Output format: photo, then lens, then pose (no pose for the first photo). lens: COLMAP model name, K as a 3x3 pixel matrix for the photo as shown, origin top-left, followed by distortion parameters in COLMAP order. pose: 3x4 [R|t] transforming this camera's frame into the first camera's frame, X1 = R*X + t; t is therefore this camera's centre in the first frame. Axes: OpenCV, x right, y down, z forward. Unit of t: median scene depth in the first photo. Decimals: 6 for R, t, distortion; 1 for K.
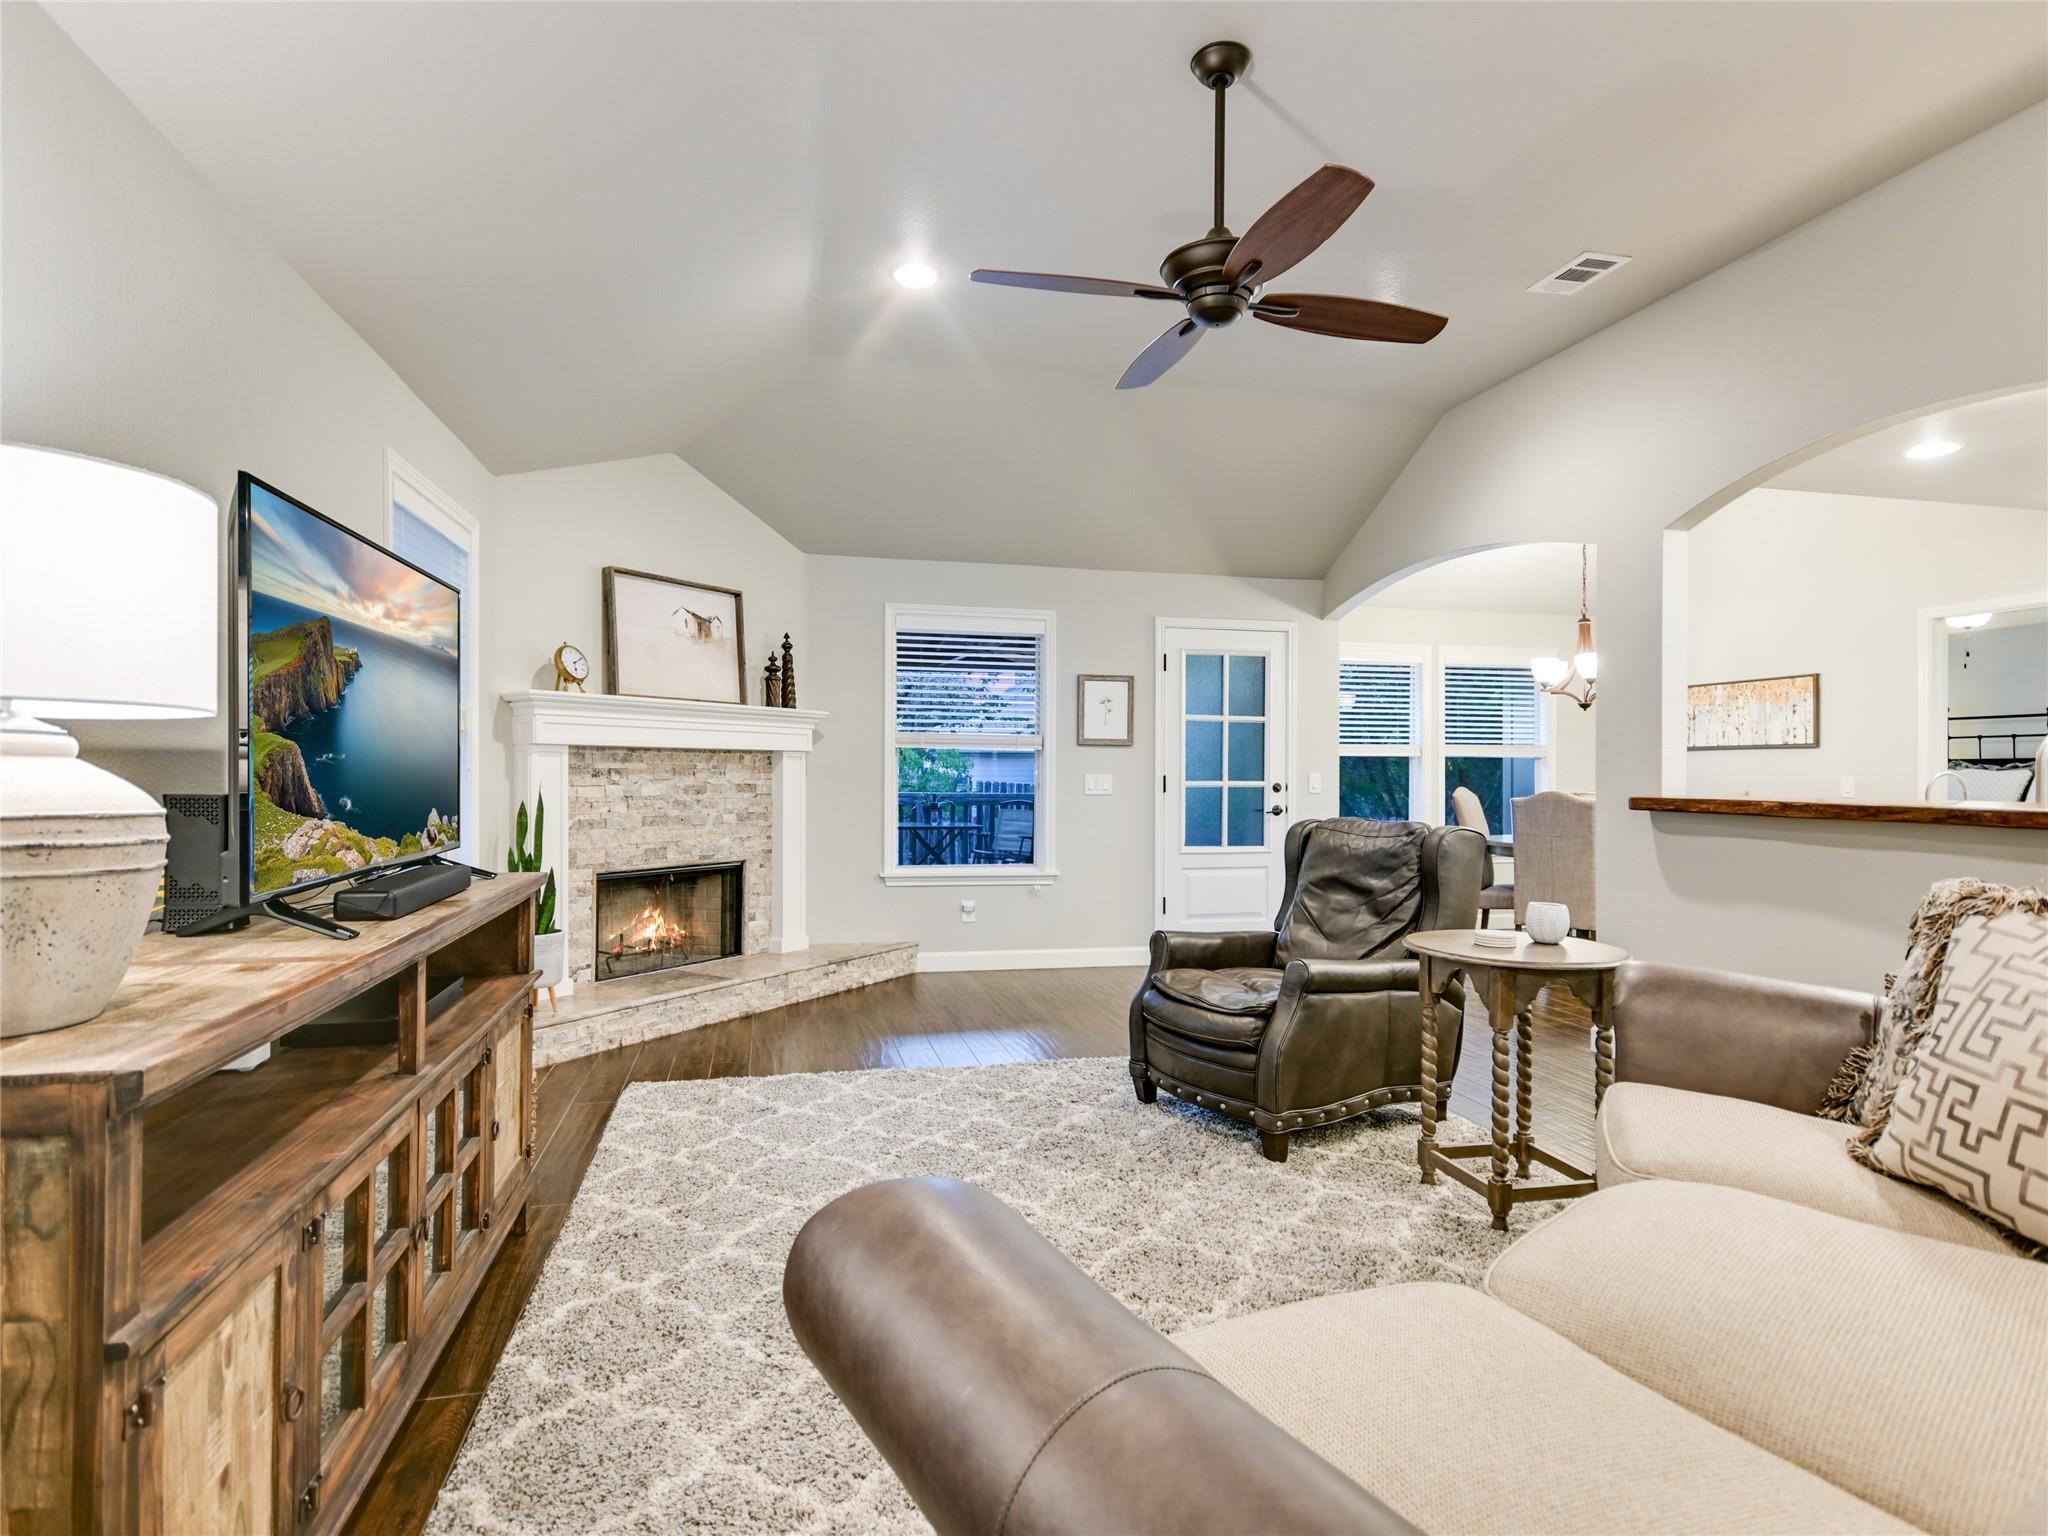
lens RADIAL K [[1067.0, 0, 1024.0], [0, 1067.0, 768.0], [0, 0, 1]] dist [0.007812, 0.002794]
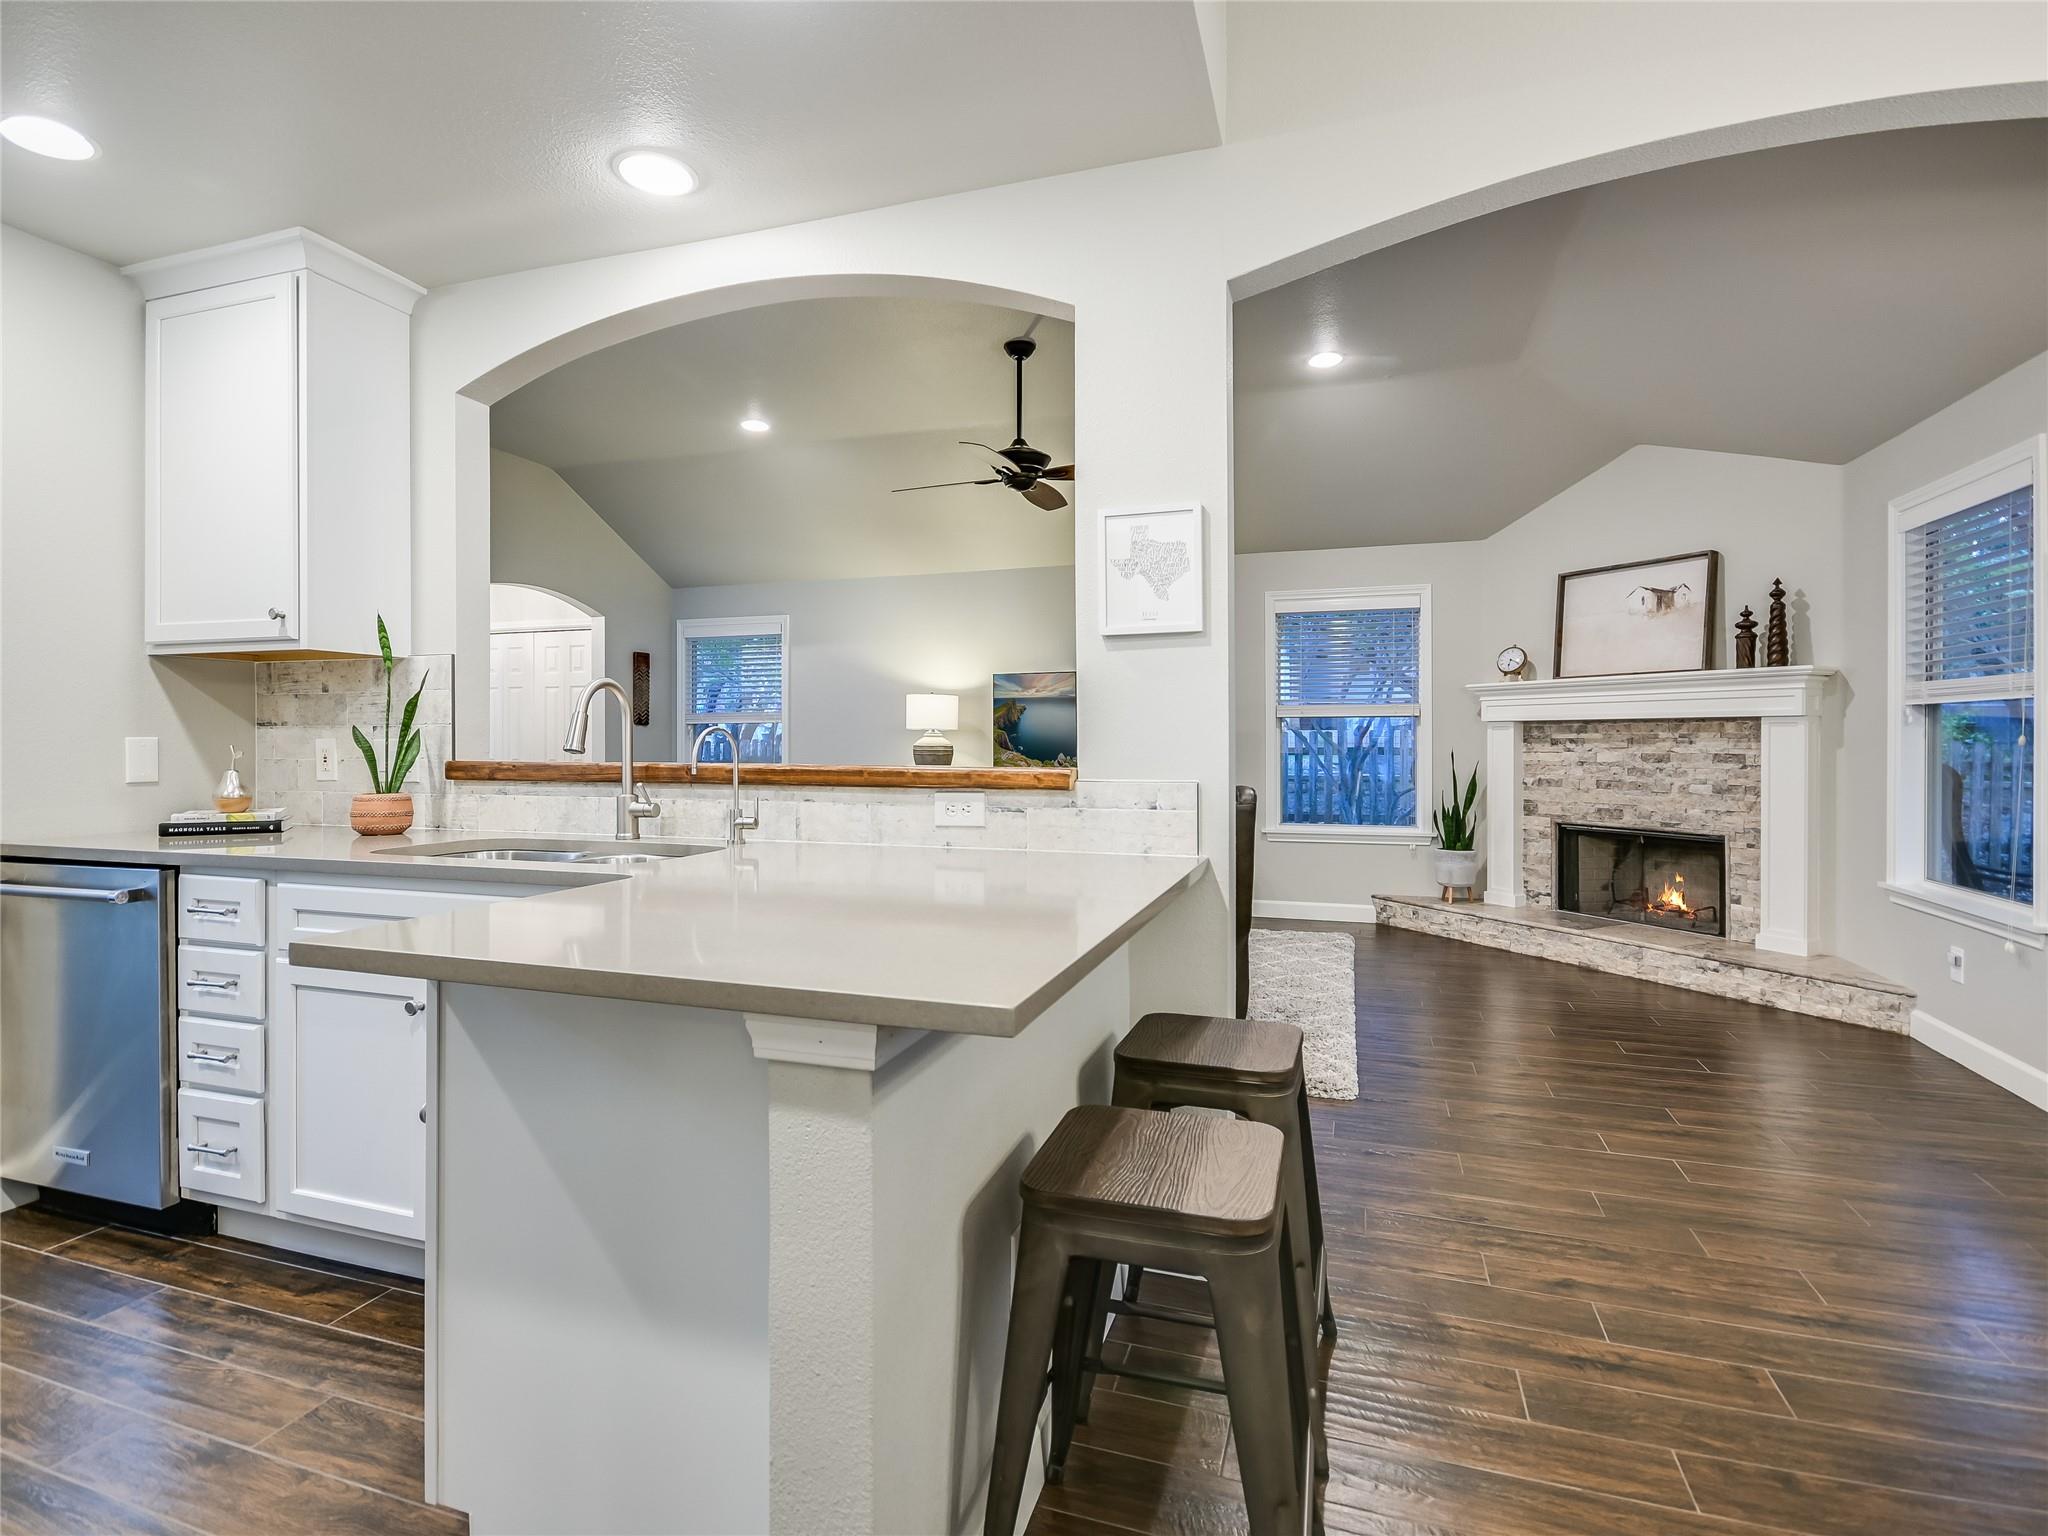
lens RADIAL K [[1028.2, 0, 1020.8], [0, 1028.2, 739.9], [0, 0, 1]] dist [-0.004038, -0.000289]
pose [[-0.523620, -0.008158, -0.851913, 0.833231], [-0.002691, 0.999965, -0.007922, 0.011632], [0.851948, -0.001856, -0.523623, 0.957849]]
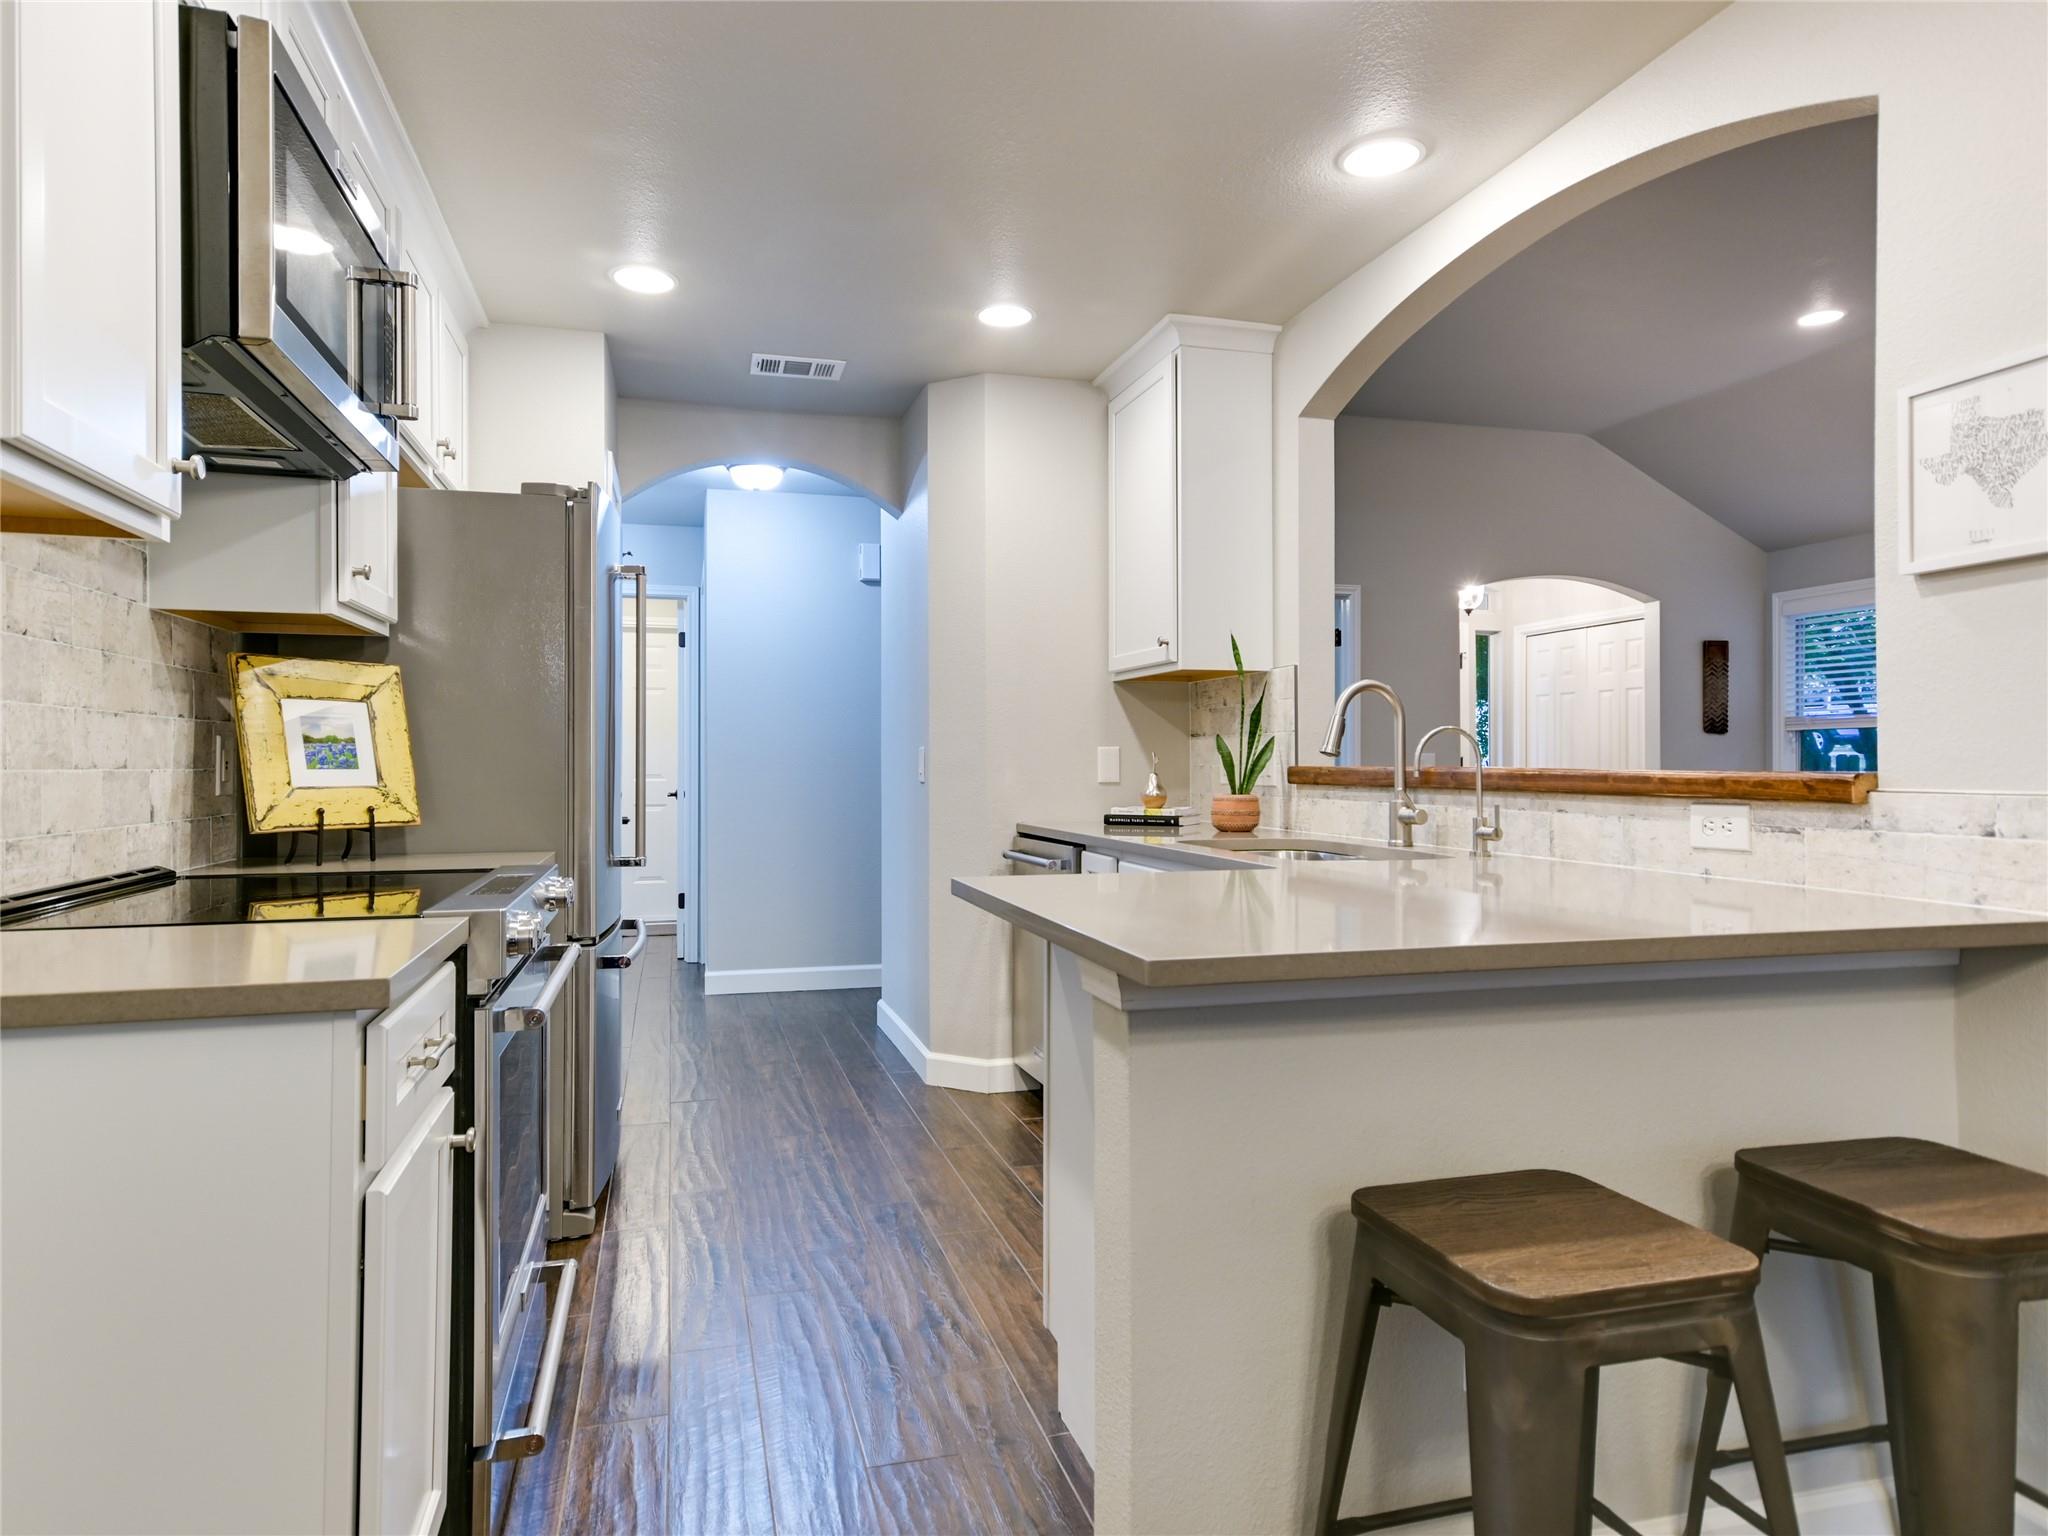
lens RADIAL K [[1246.3, 0, 1003.0], [0, 1246.3, 752.3], [0, 0, 1]] dist [0.001823, 0.027116]
pose [[-0.999391, -0.005249, -0.034512, 0.722634], [-0.004919, 0.999942, -0.009630, 0.018517], [0.034560, -0.009454, -0.999358, 1.098491]]
